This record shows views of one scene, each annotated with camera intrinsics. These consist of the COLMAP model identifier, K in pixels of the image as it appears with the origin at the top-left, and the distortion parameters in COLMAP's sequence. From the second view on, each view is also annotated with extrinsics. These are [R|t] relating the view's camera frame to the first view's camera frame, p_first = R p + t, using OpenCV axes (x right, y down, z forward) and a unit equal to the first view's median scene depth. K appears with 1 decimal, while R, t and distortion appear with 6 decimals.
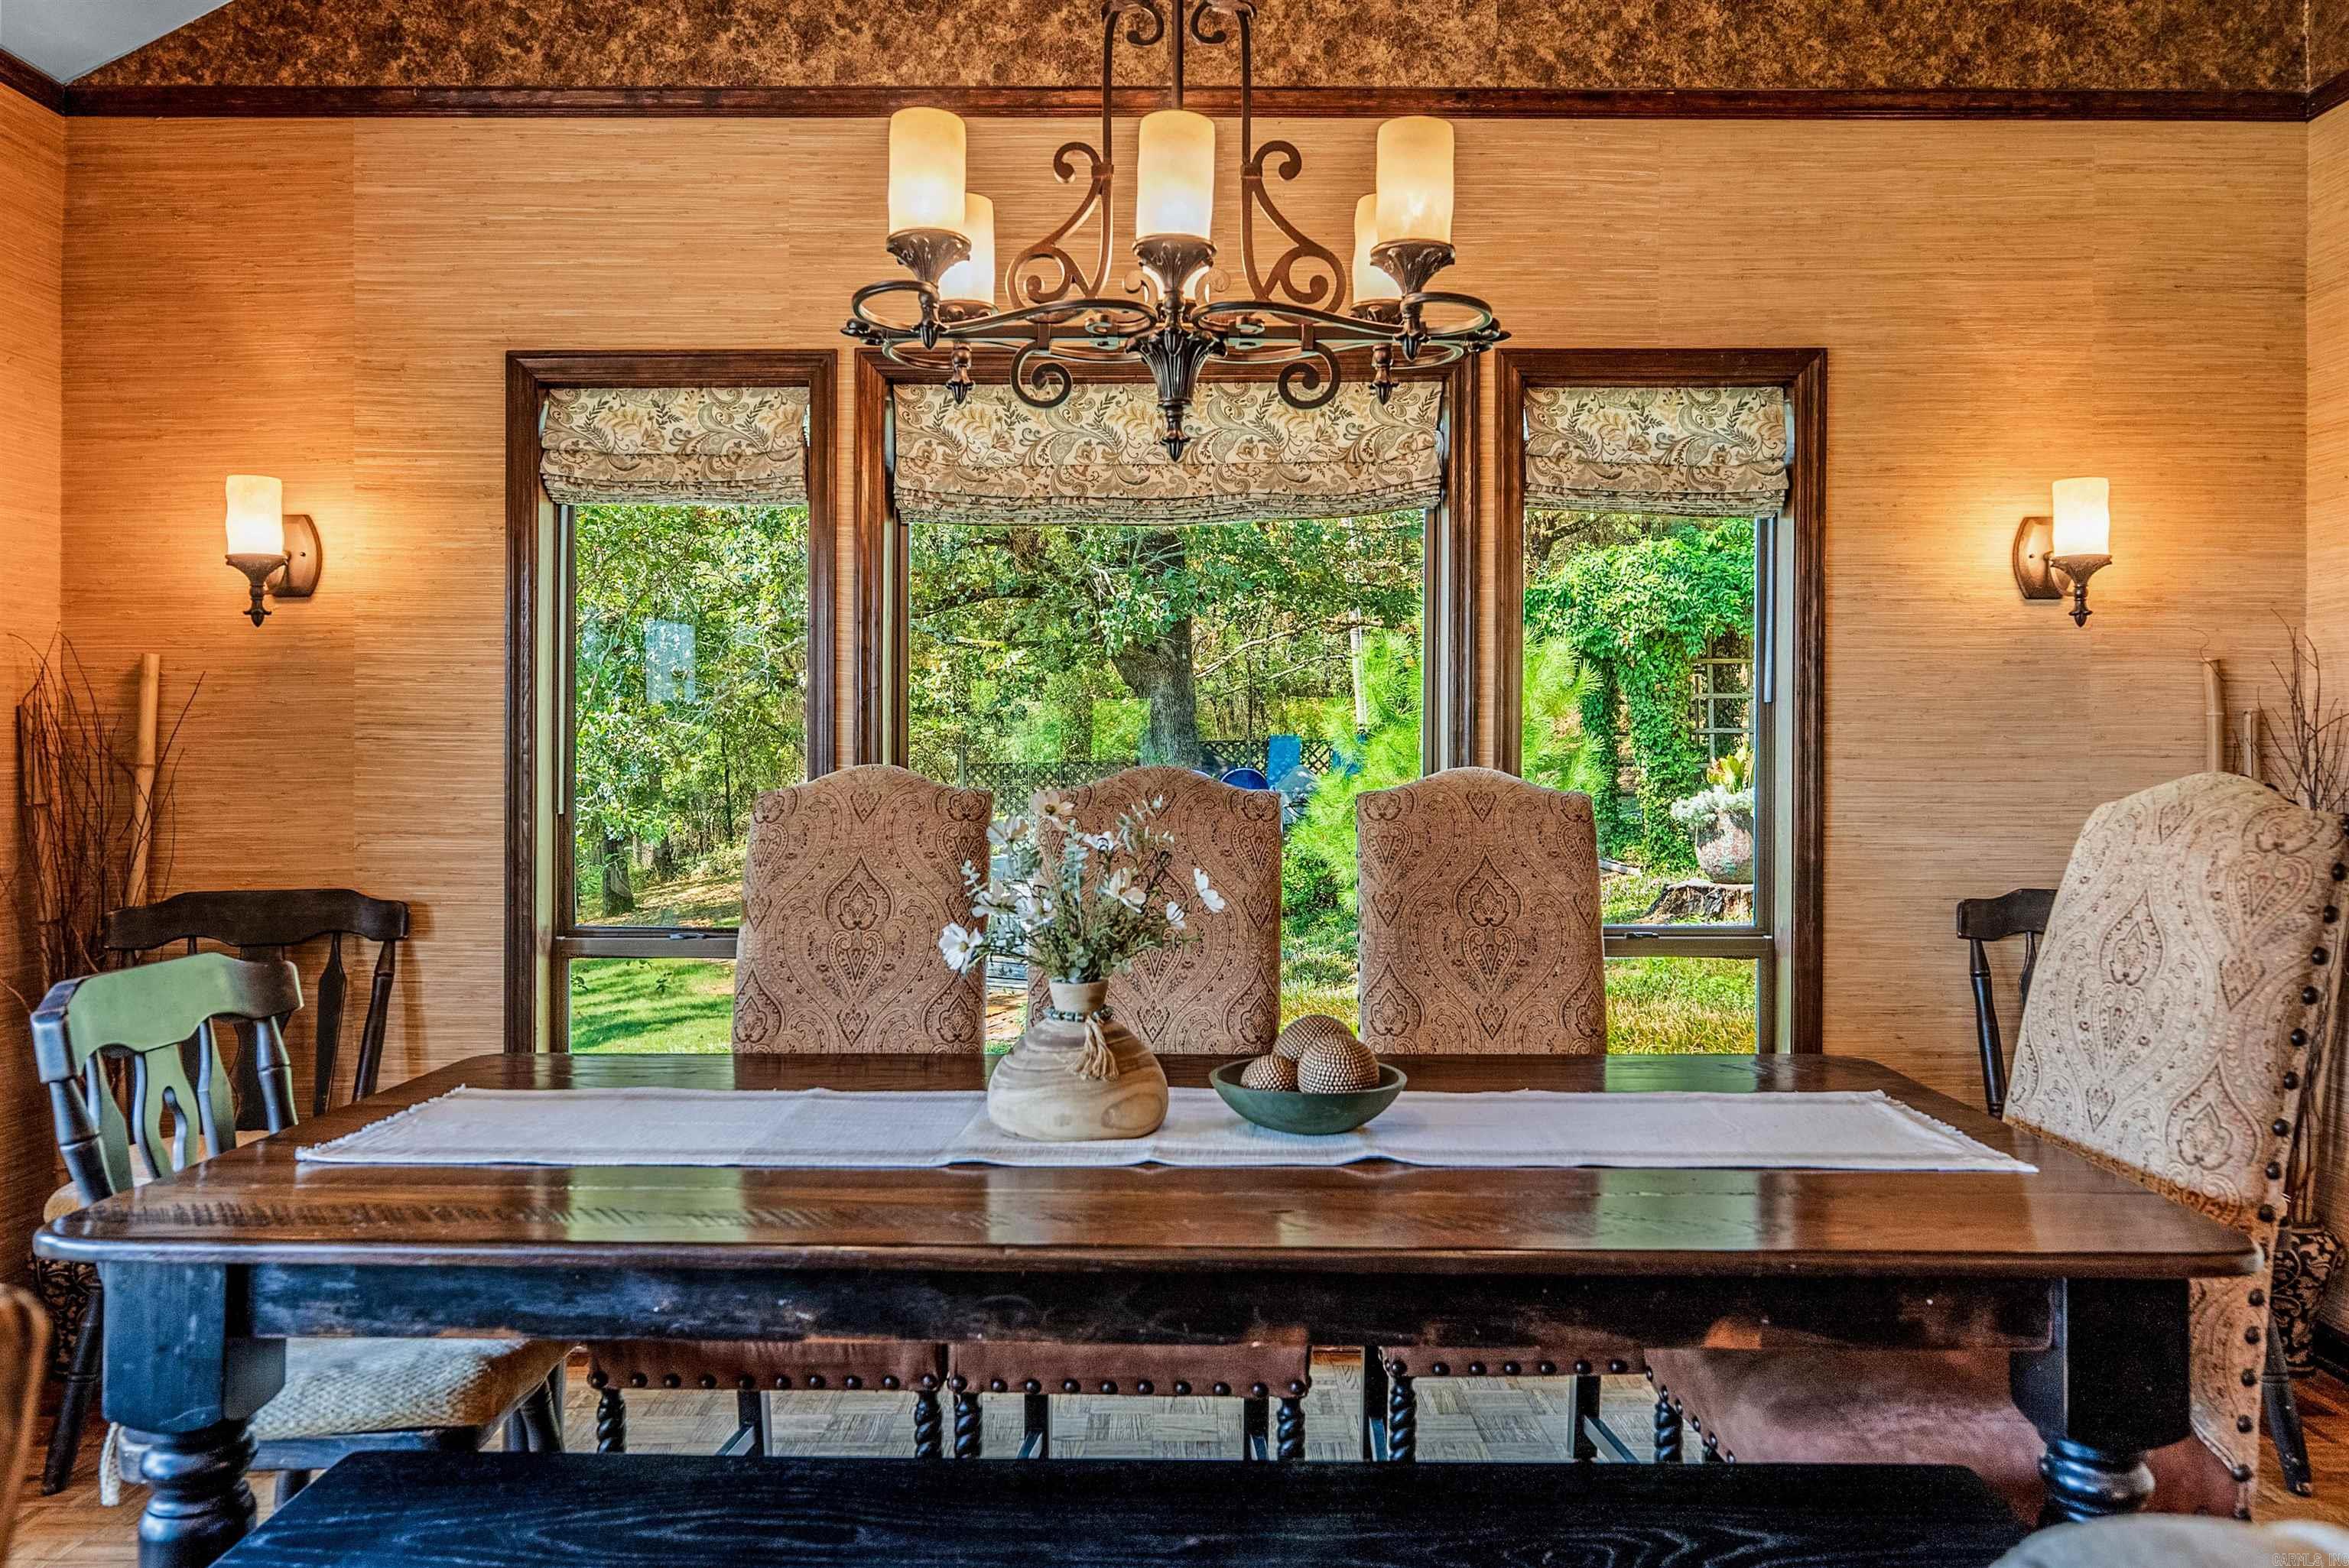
lens RADIAL K [[1605.9, 0, 1180.6], [0, 1605.9, 739.8], [0, 0, 1]] dist [0.001503, -0.001616]
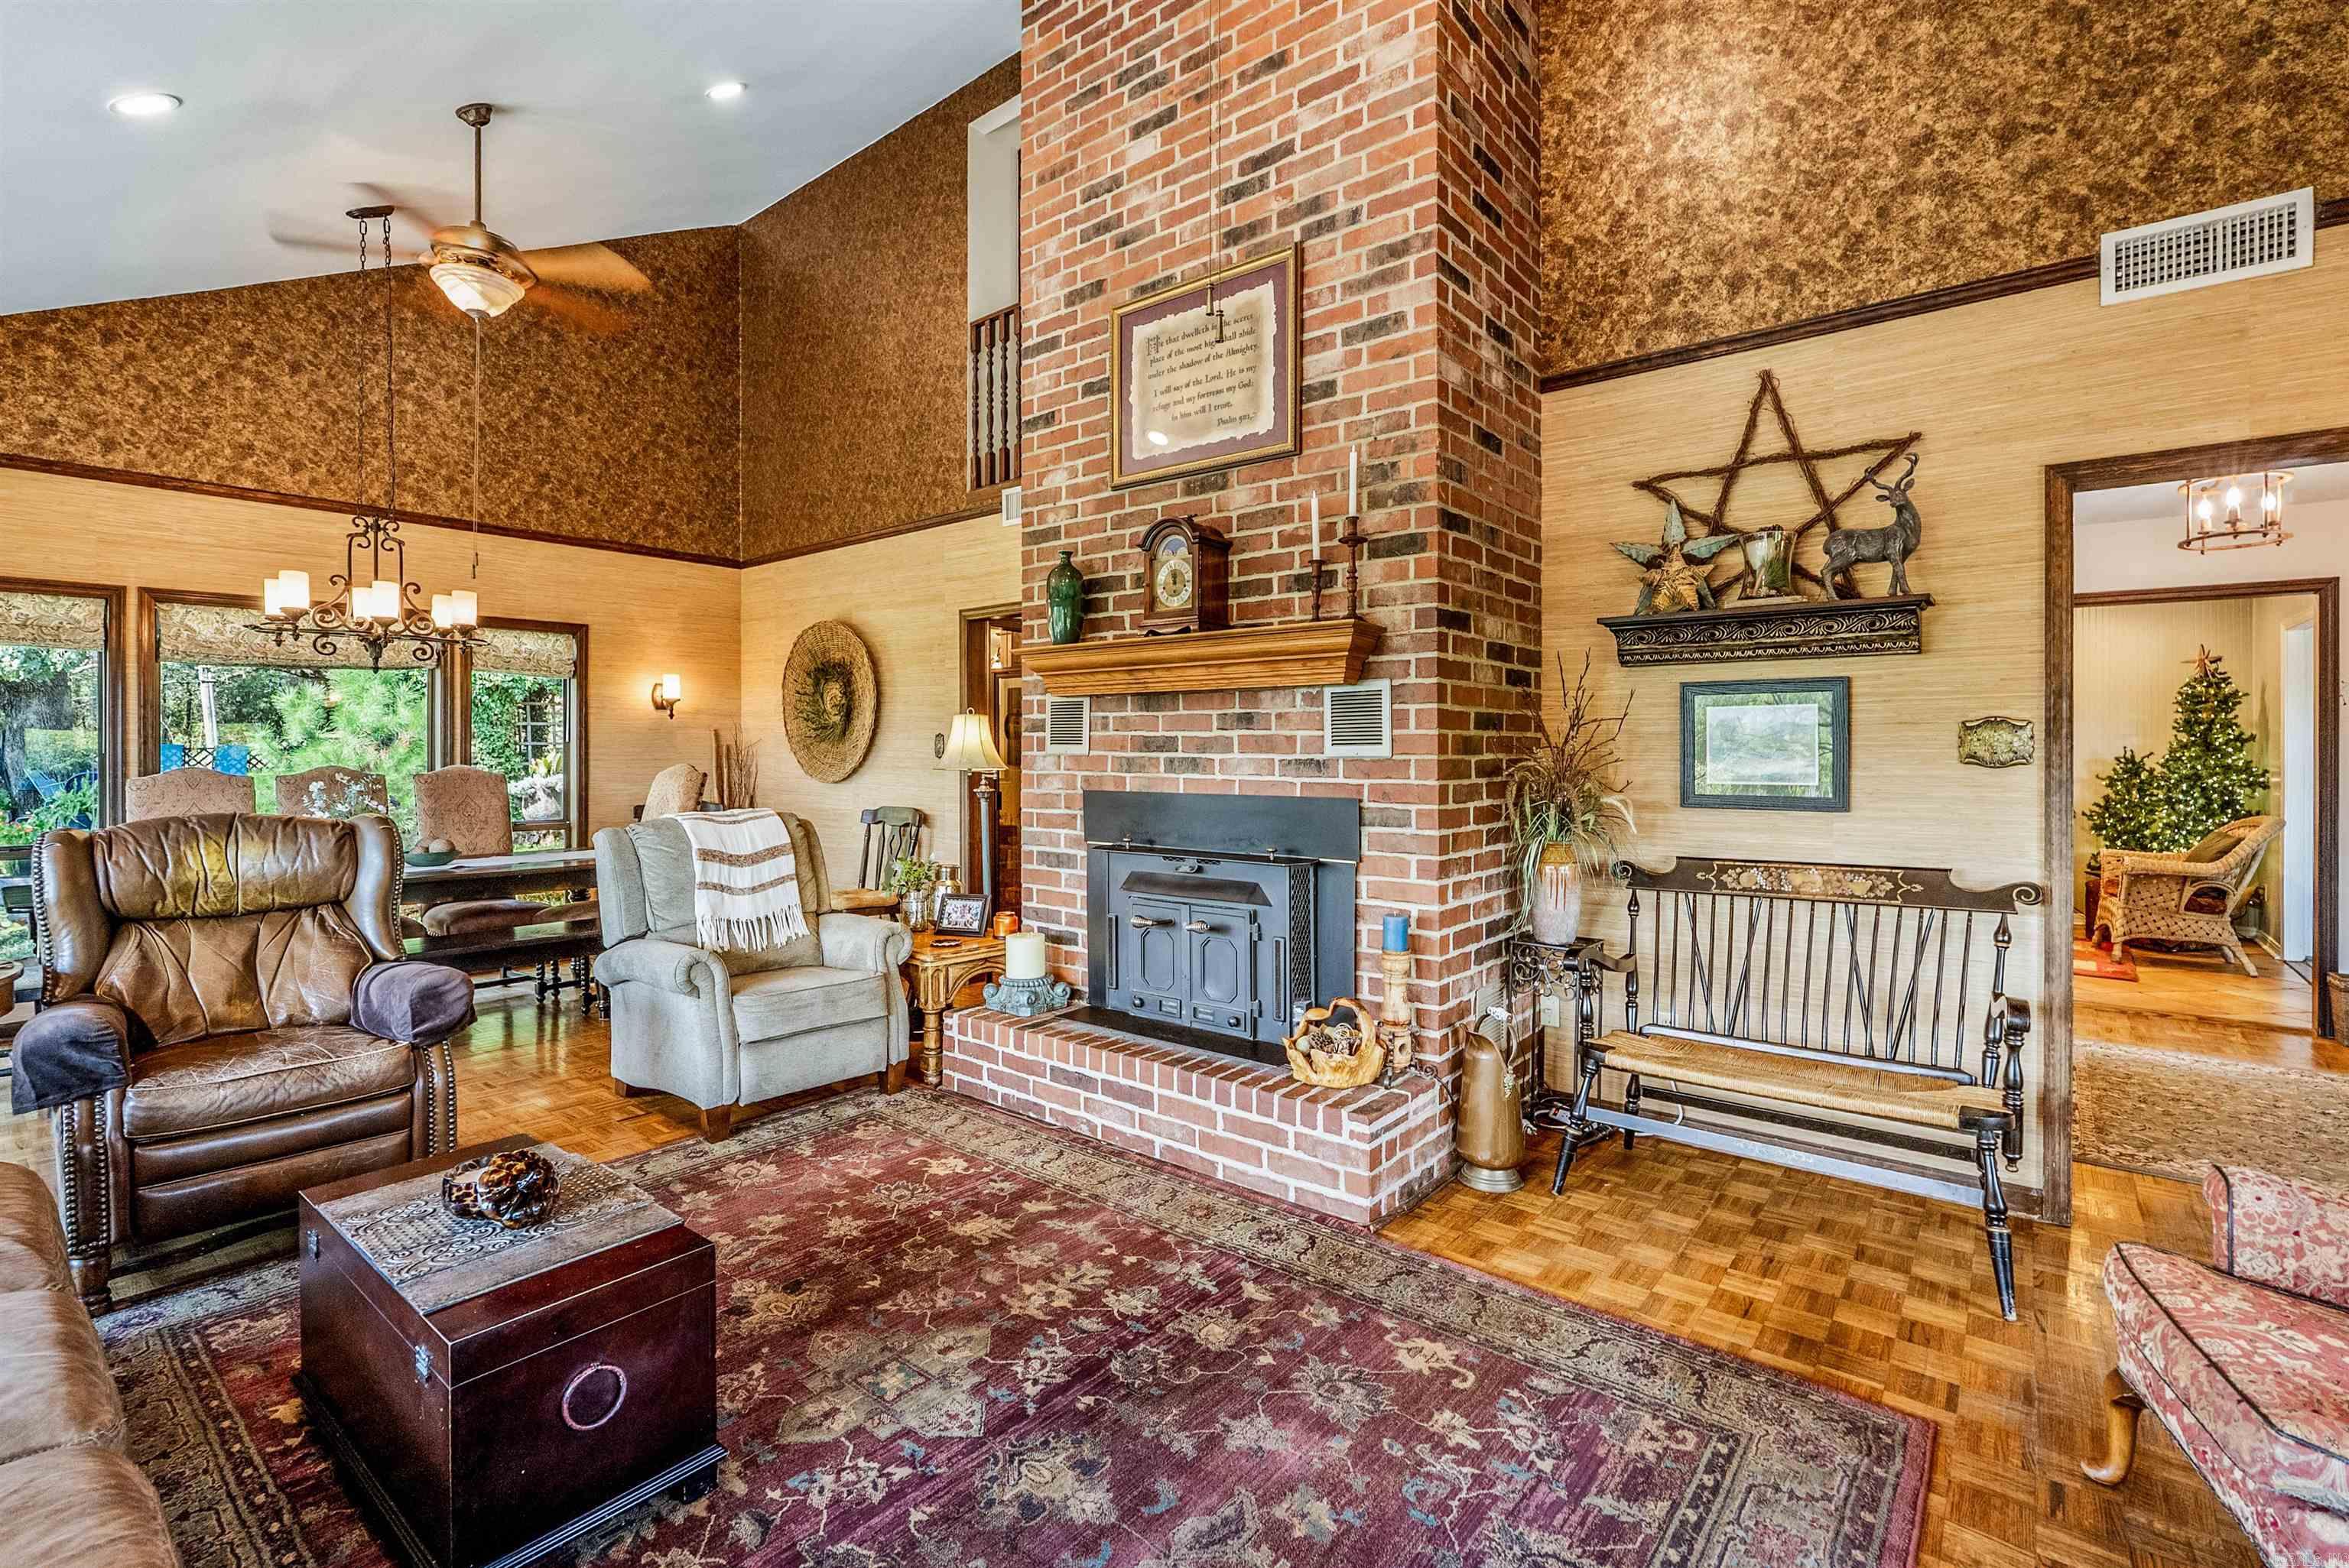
lens RADIAL K [[1048.3, 0, 1183.0], [0, 1048.3, 758.2], [0, 0, 1]] dist [-0.010265, 0.002299]
pose [[0.632545, -0.007905, 0.774483, -0.408799], [-0.001649, 0.999932, 0.011553, -0.017289], [-0.774522, -0.008585, 0.632489, -1.098179]]
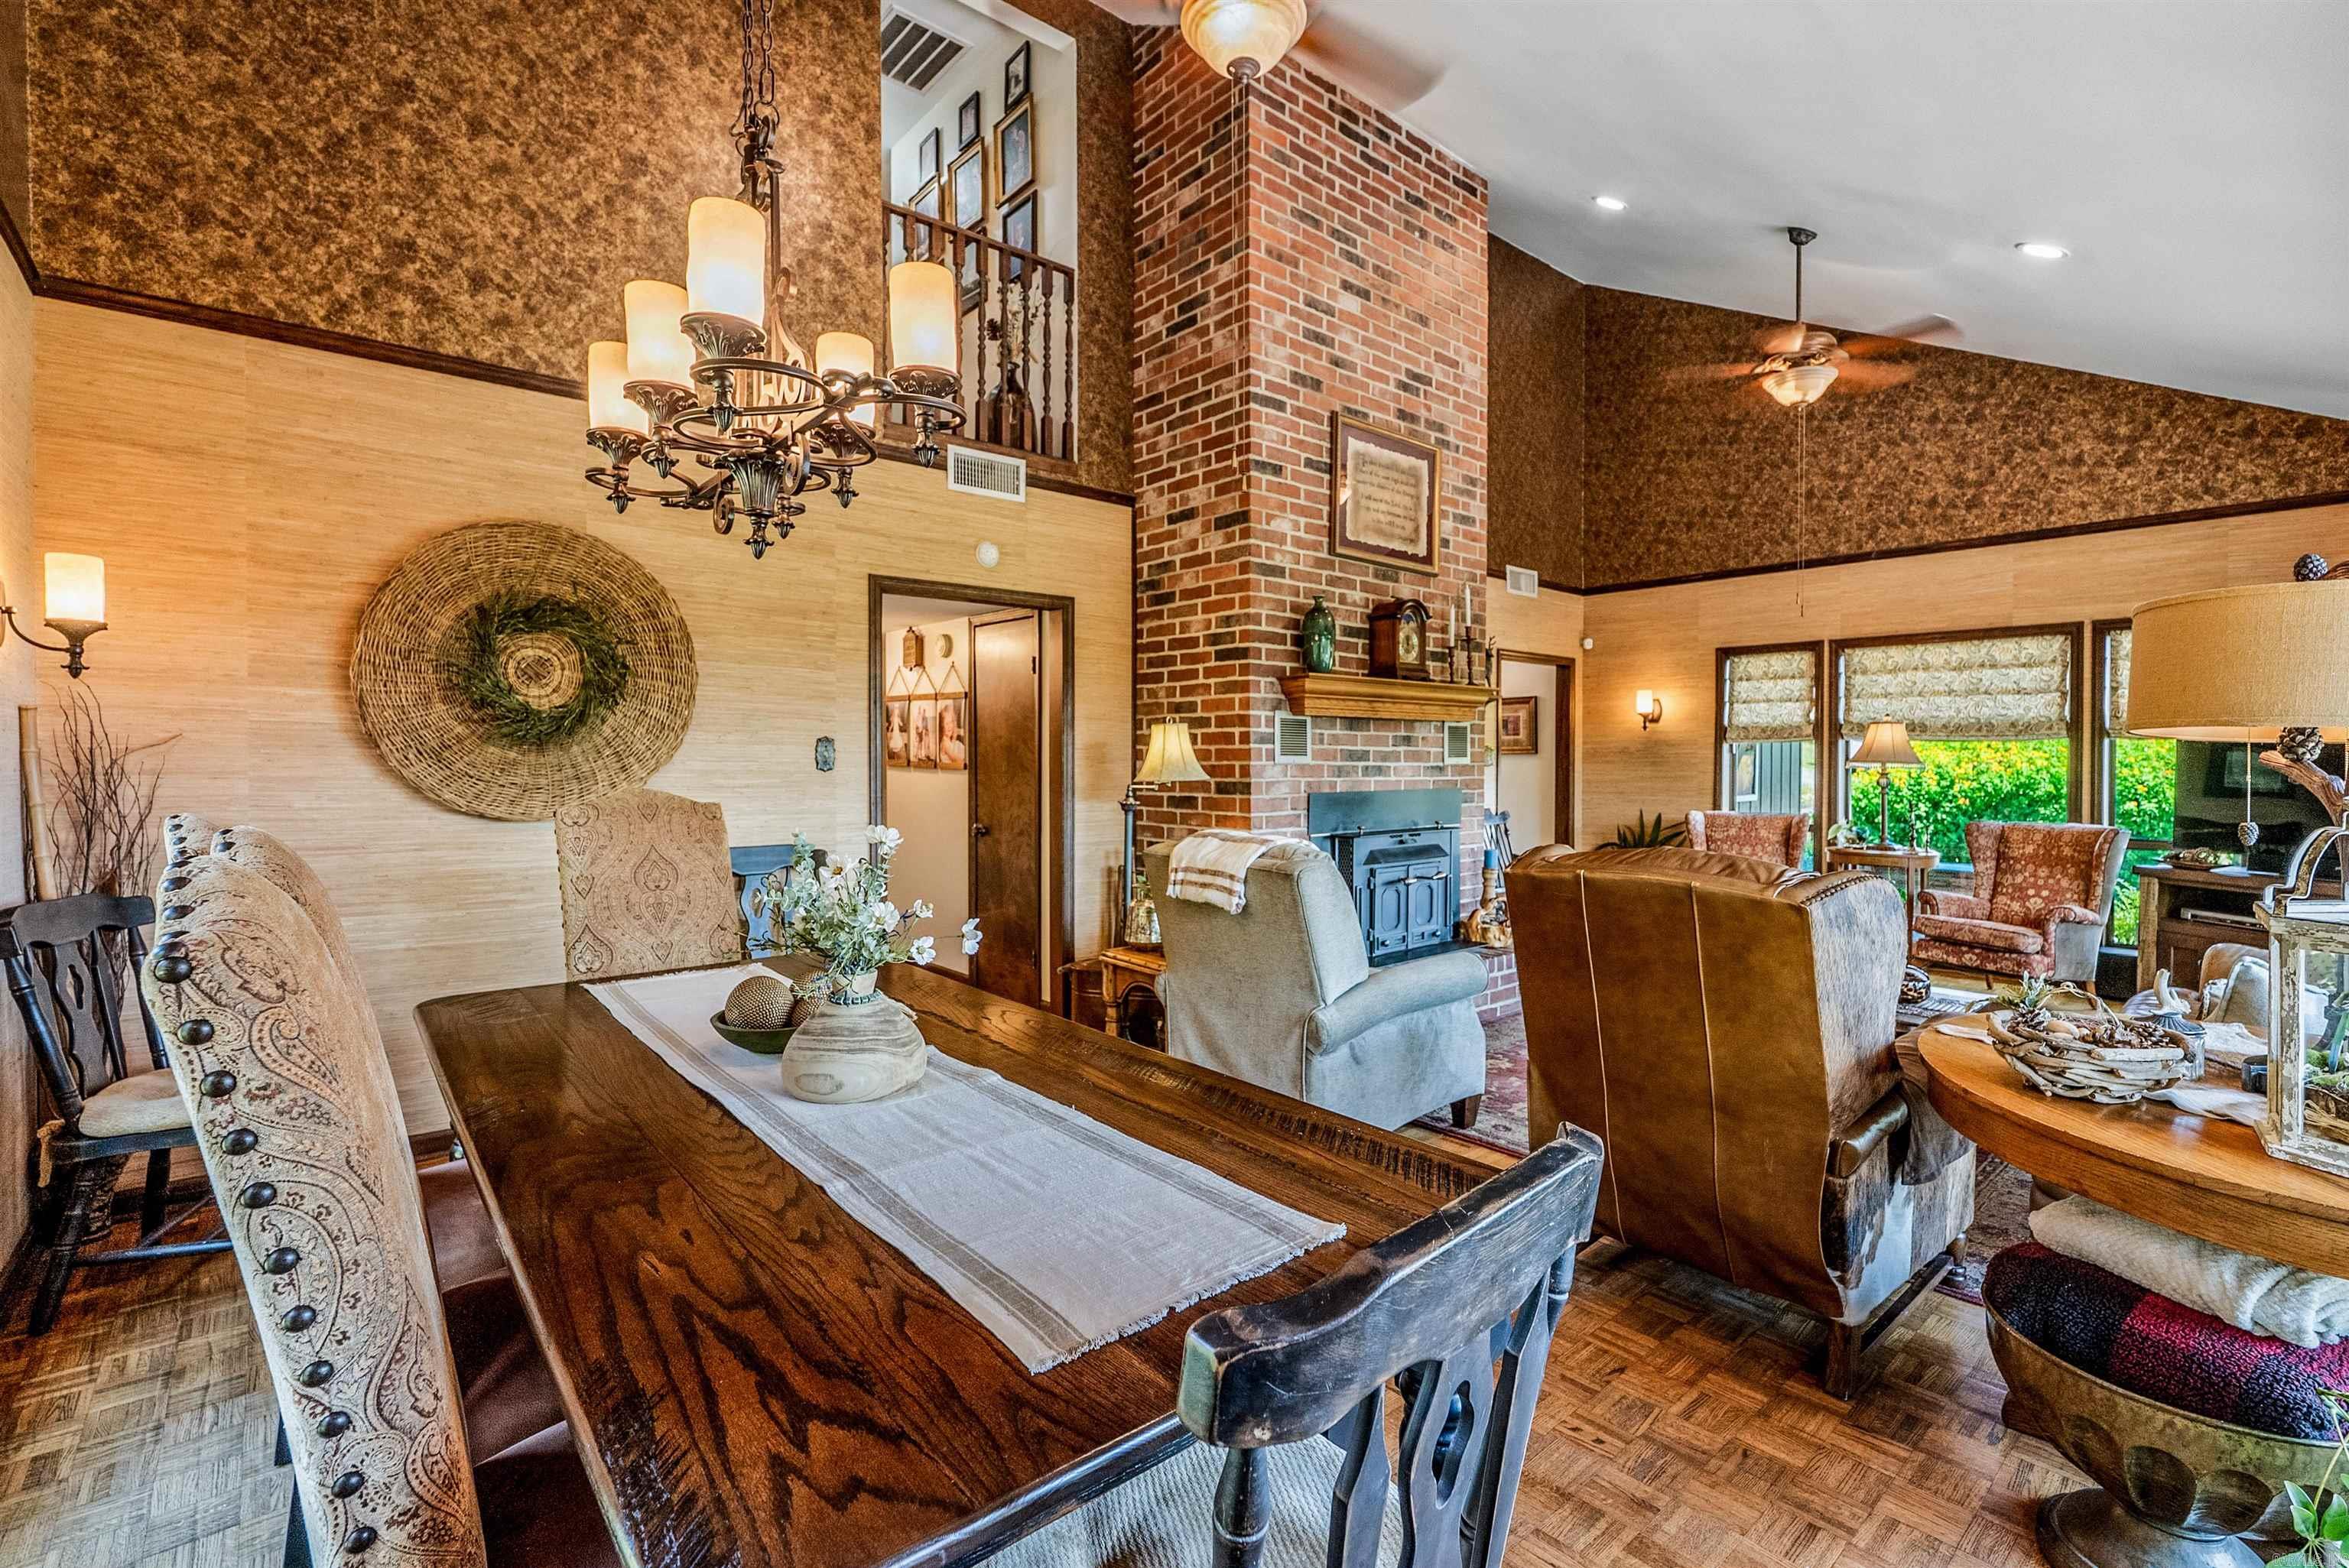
lens RADIAL K [[1048.3, 0, 1183.5], [0, 1048.3, 774.4], [0, 0, 1]] dist [-0.010265, 0.002299]
pose [[-0.651487, -0.013904, 0.758532, -0.542397], [-0.004075, 0.999882, 0.014828, -0.013602], [-0.758649, 0.006569, -0.651467, 0.843102]]
